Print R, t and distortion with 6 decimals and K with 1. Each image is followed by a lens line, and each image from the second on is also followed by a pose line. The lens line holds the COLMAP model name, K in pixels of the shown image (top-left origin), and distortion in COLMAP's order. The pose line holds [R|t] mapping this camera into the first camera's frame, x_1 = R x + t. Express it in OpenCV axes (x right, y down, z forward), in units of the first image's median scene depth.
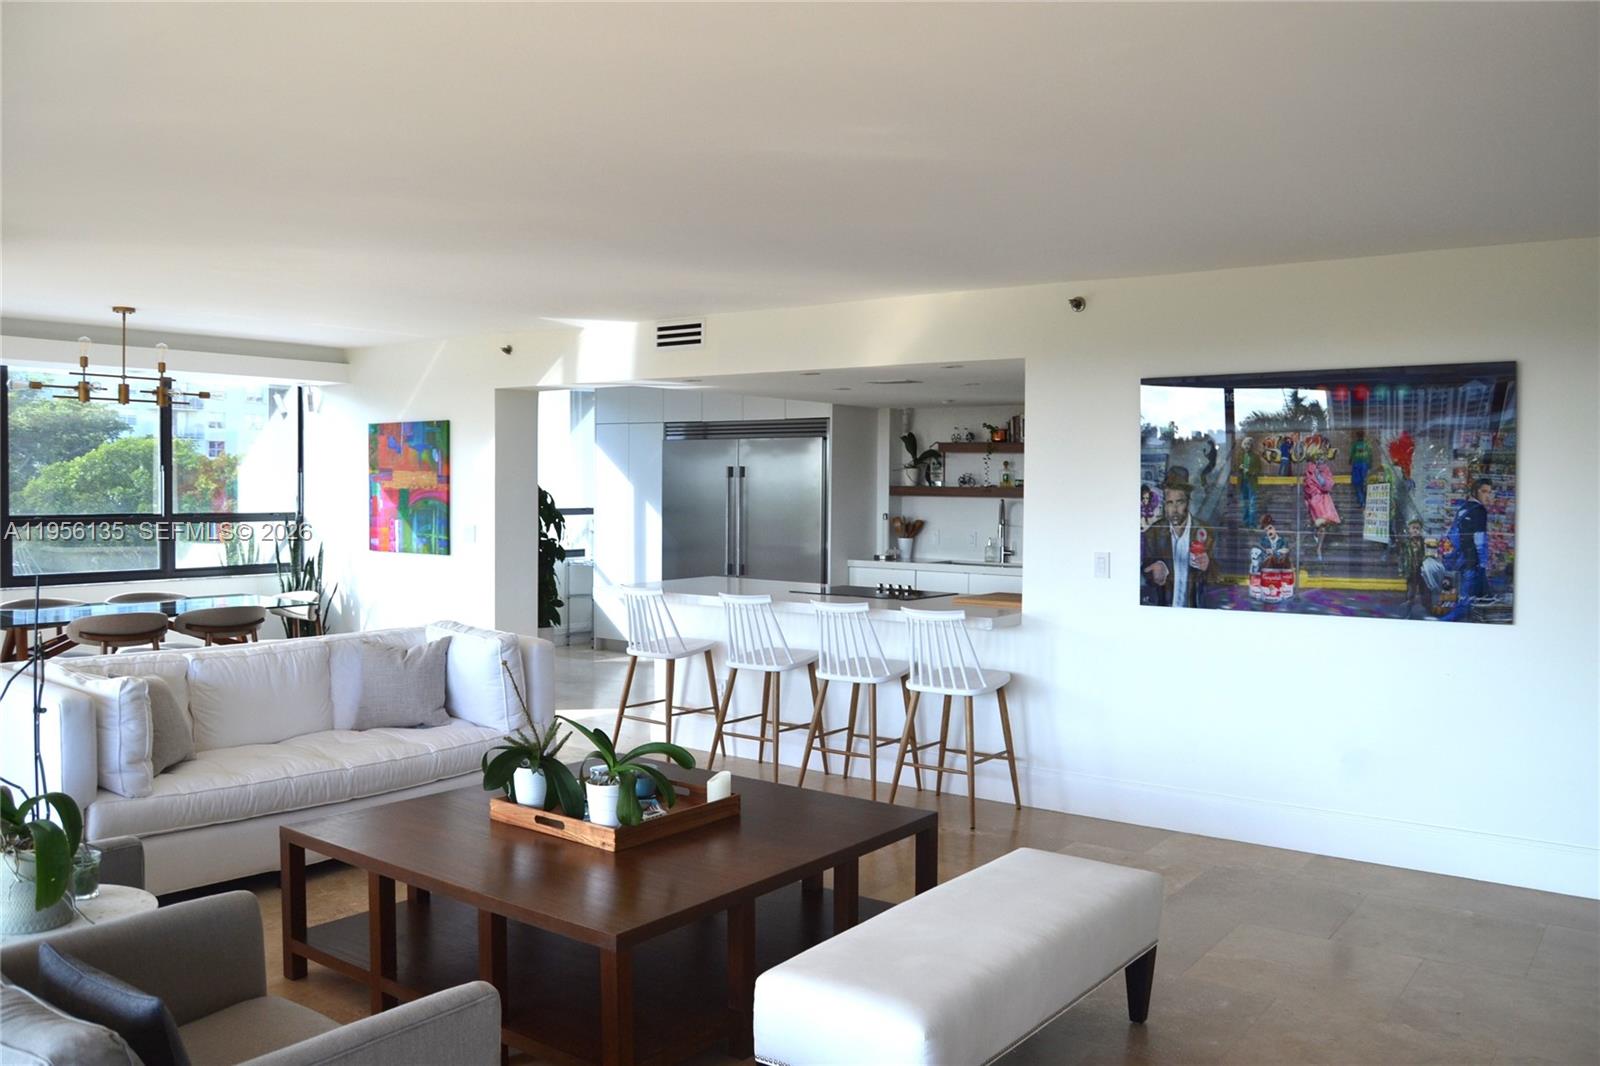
lens RADIAL K [[1268.5, 0, 800.0], [0, 1268.5, 533.0], [0, 0, 1]] dist [-0.087425, 0.011506]
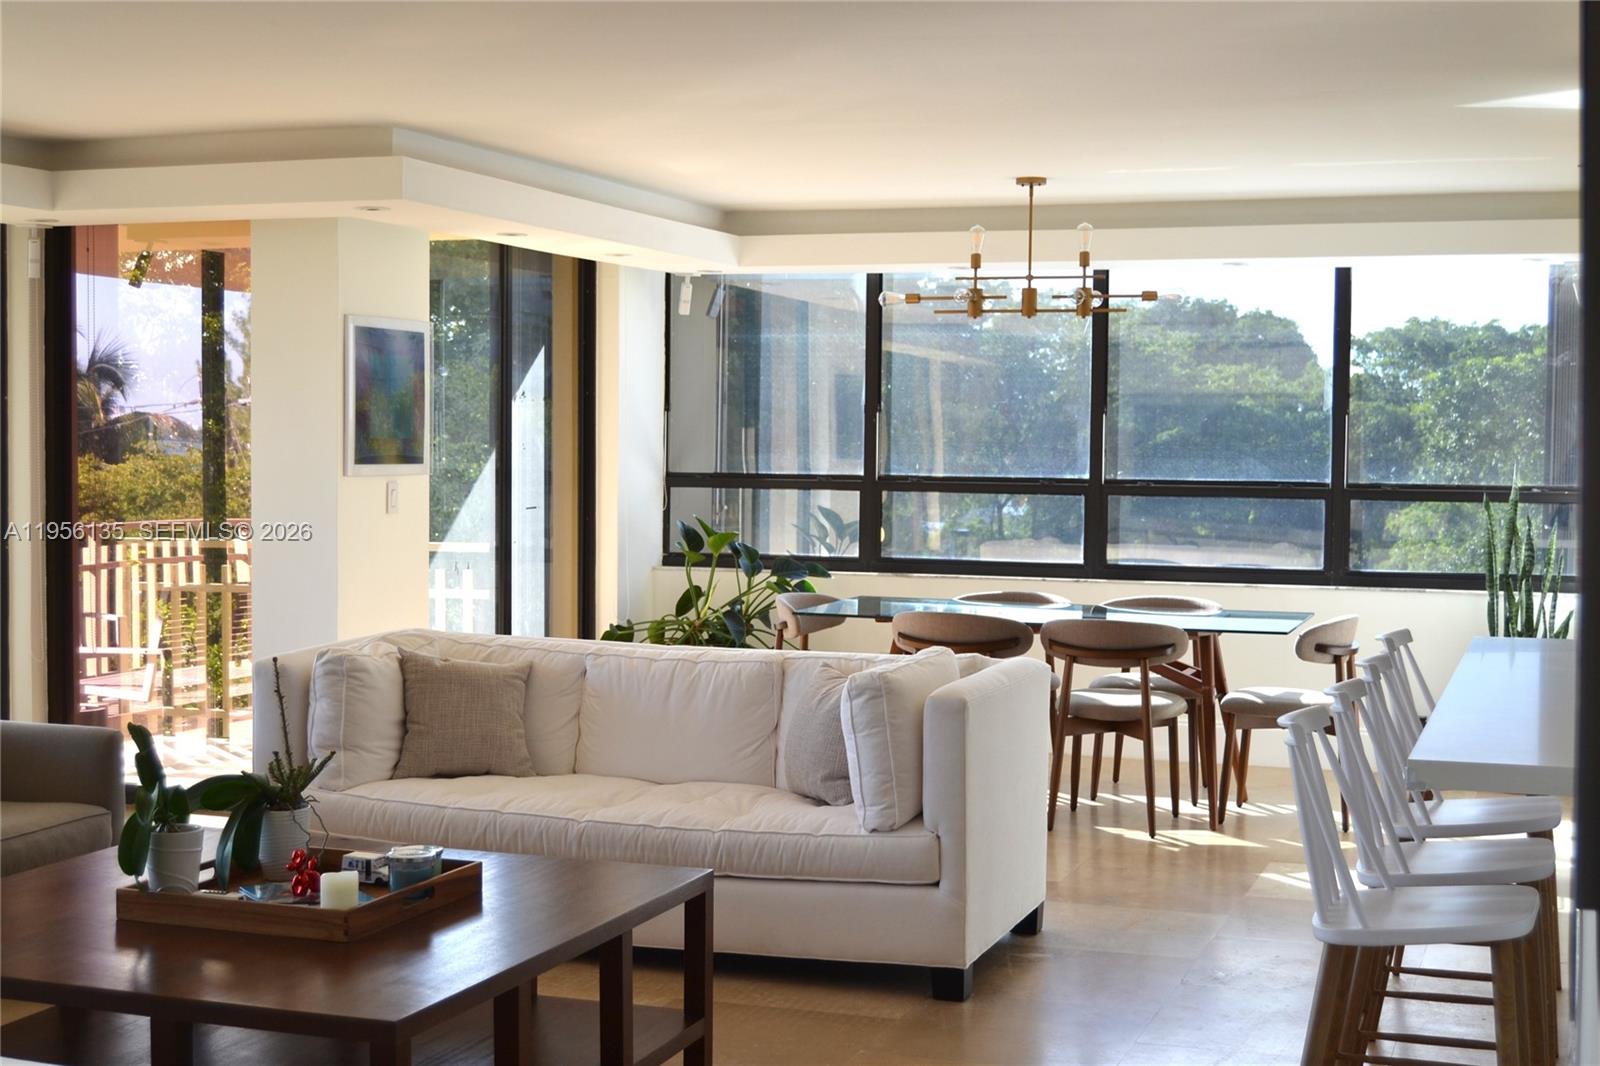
lens RADIAL K [[2219.2, 0, 800.0], [0, 2219.2, 533.0], [0, 0, 1]] dist [-0.042679, -0.082617]
pose [[0.300931, 0.037663, -0.952902, 0.486466], [-0.043493, 0.998722, 0.025739, -0.007710], [0.952654, 0.033699, 0.302185, 0.405528]]
